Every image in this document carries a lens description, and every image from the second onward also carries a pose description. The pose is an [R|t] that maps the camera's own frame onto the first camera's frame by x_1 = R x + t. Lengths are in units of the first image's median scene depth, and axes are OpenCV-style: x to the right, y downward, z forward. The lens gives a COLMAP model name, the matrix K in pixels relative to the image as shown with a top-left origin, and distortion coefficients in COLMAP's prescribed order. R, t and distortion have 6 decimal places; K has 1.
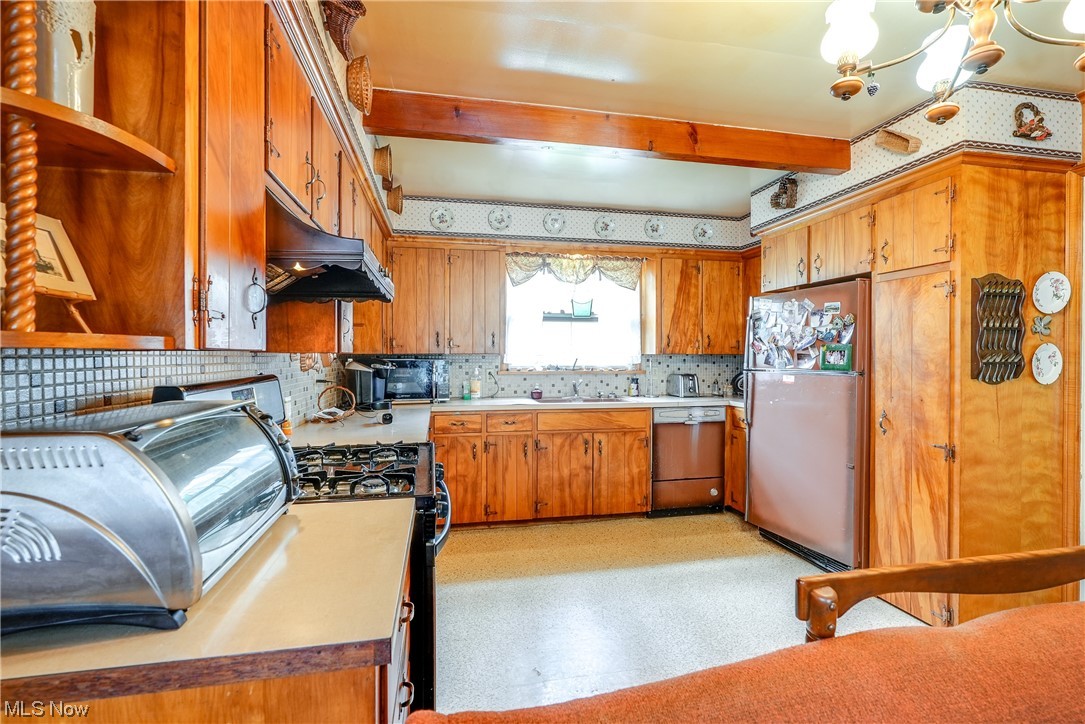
lens RADIAL K [[502.8, 0, 542.7], [0, 502.8, 356.4], [0, 0, 1]] dist [-0.016039, 0.006099]
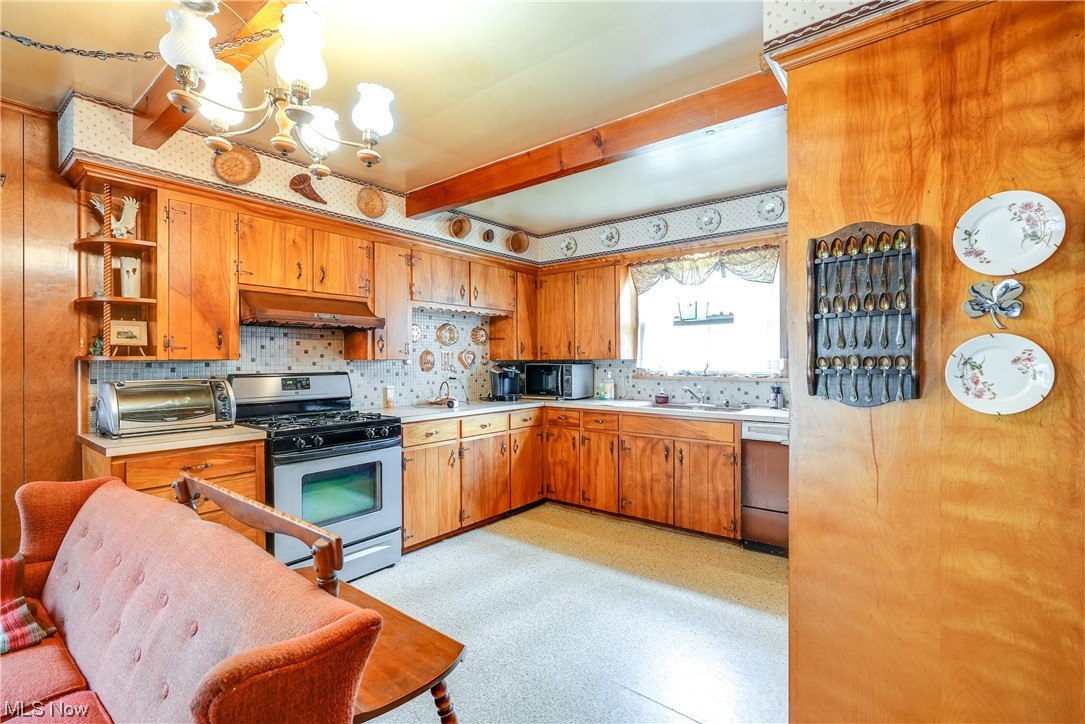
lens RADIAL K [[502.8, 0, 545.3], [0, 502.8, 360.1], [0, 0, 1]] dist [-0.016039, 0.006099]
pose [[0.633299, -0.004432, -0.773894, 0.691665], [0.002187, 0.999990, -0.003938, 0.000932], [0.773904, 0.000801, 0.633303, 0.196896]]
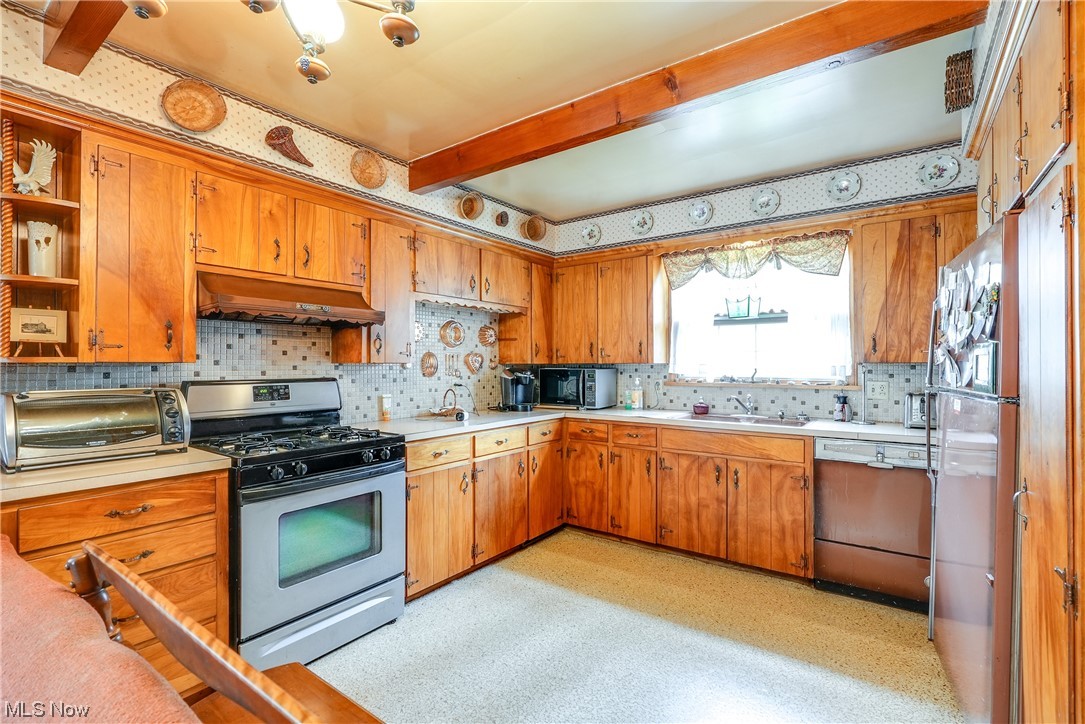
lens RADIAL K [[502.8, 0, 547.4], [0, 502.8, 360.1], [0, 0, 1]] dist [-0.016039, 0.006099]
pose [[0.666248, -0.008412, -0.745683, 0.516540], [-0.000557, 0.999930, -0.011777, 0.000248], [0.745730, 0.008262, 0.666197, 0.235297]]
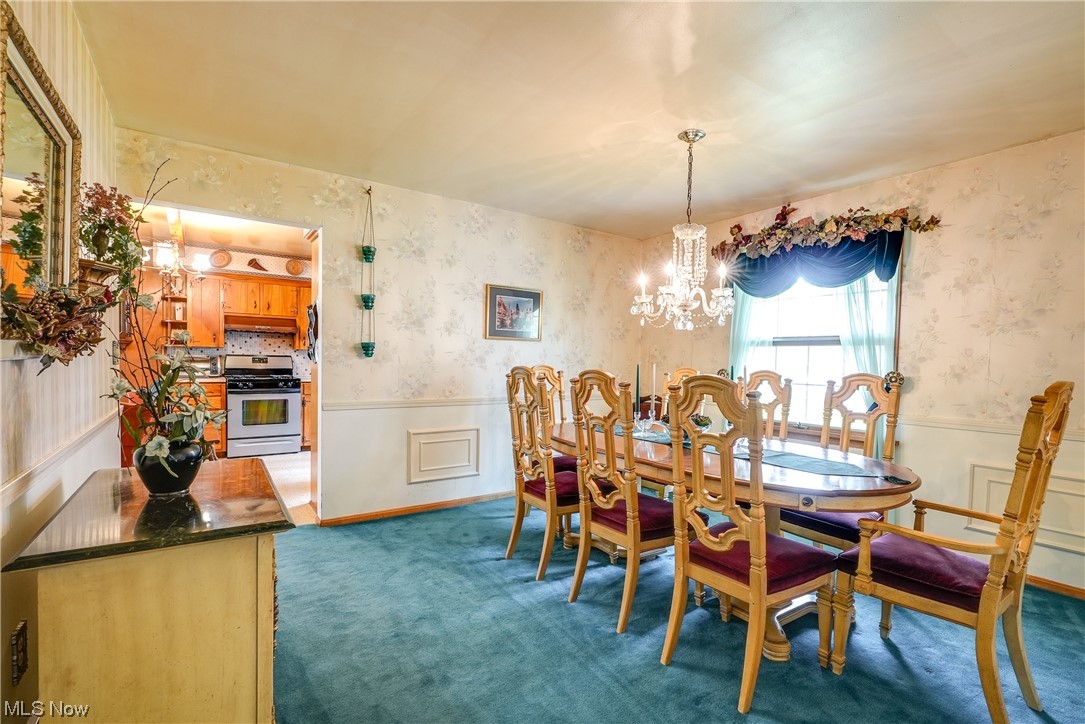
lens RADIAL K [[502.8, 0, 541.8], [0, 502.8, 373.2], [0, 0, 1]] dist [-0.016039, 0.006099]
pose [[0.394193, 0.034201, -0.918391, 1.718268], [-0.021401, 0.999378, 0.028032, 0.012268], [0.918779, 0.008604, 0.394679, 0.623289]]
